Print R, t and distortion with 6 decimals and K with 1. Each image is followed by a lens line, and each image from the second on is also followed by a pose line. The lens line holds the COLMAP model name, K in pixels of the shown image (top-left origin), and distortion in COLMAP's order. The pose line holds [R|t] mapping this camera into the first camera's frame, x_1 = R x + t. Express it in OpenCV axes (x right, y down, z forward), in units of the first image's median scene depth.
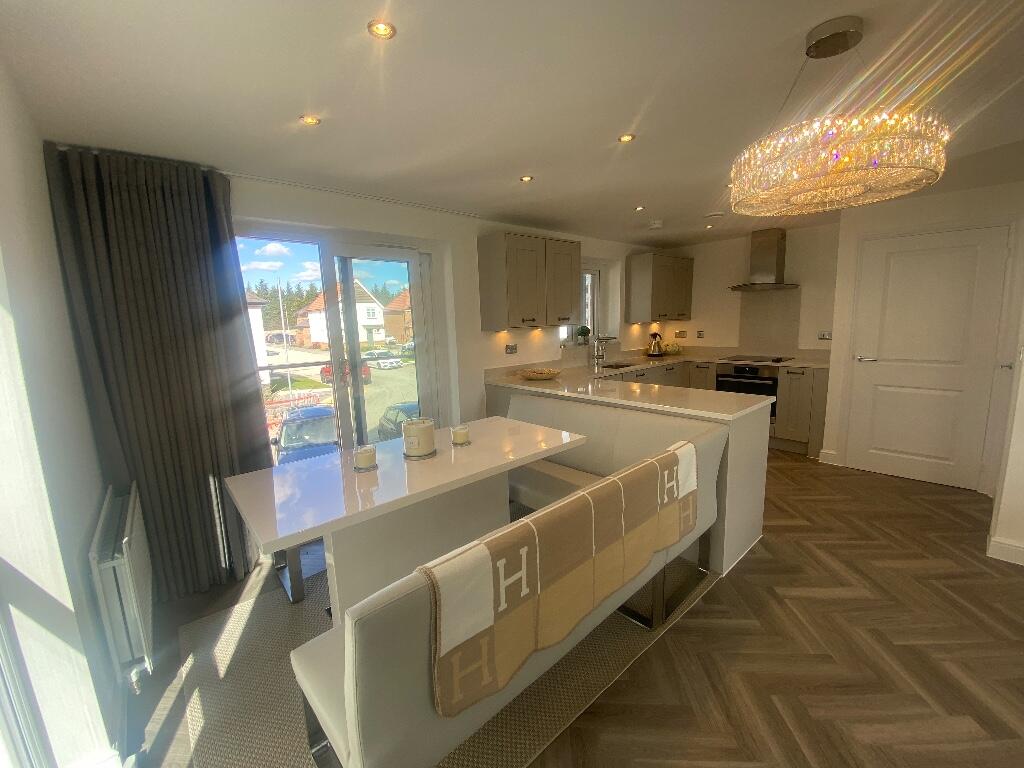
lens RADIAL K [[415.9, 0, 505.0], [0, 415.9, 381.9], [0, 0, 1]] dist [0.002410, -0.000287]
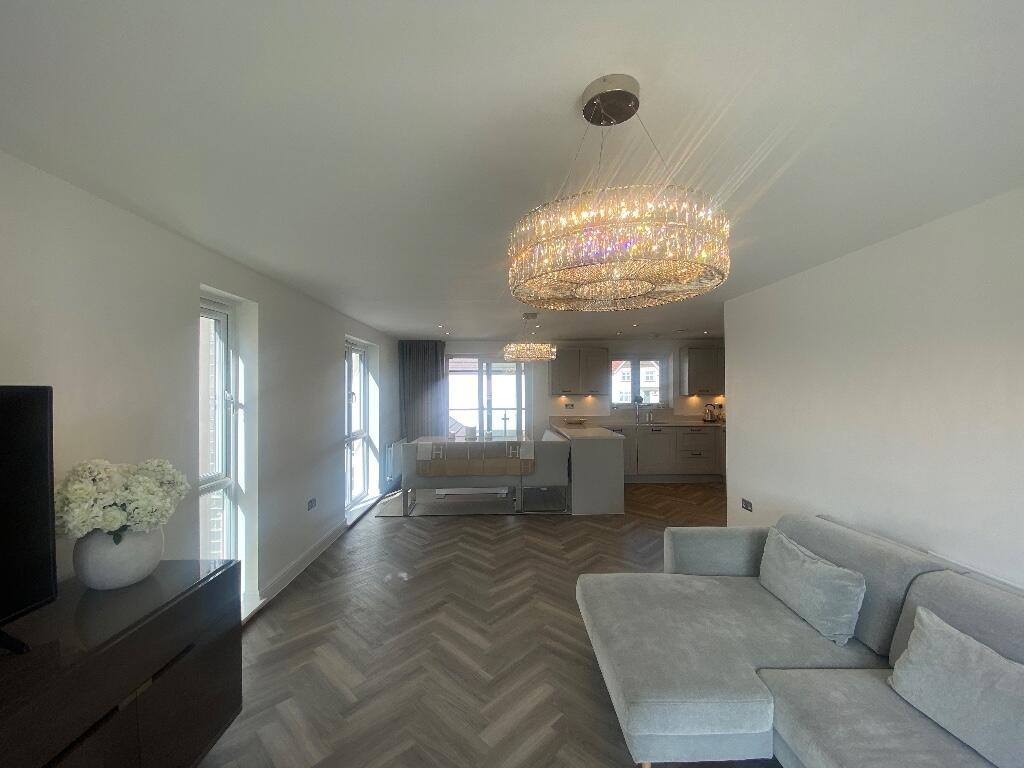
lens RADIAL K [[415.9, 0, 509.4], [0, 415.9, 378.8], [0, 0, 1]] dist [0.002410, -0.000287]
pose [[0.754207, 0.018929, -0.656364, 1.028085], [-0.118930, 0.986990, -0.108195, 0.031154], [0.645777, 0.159663, 0.746646, -0.560678]]
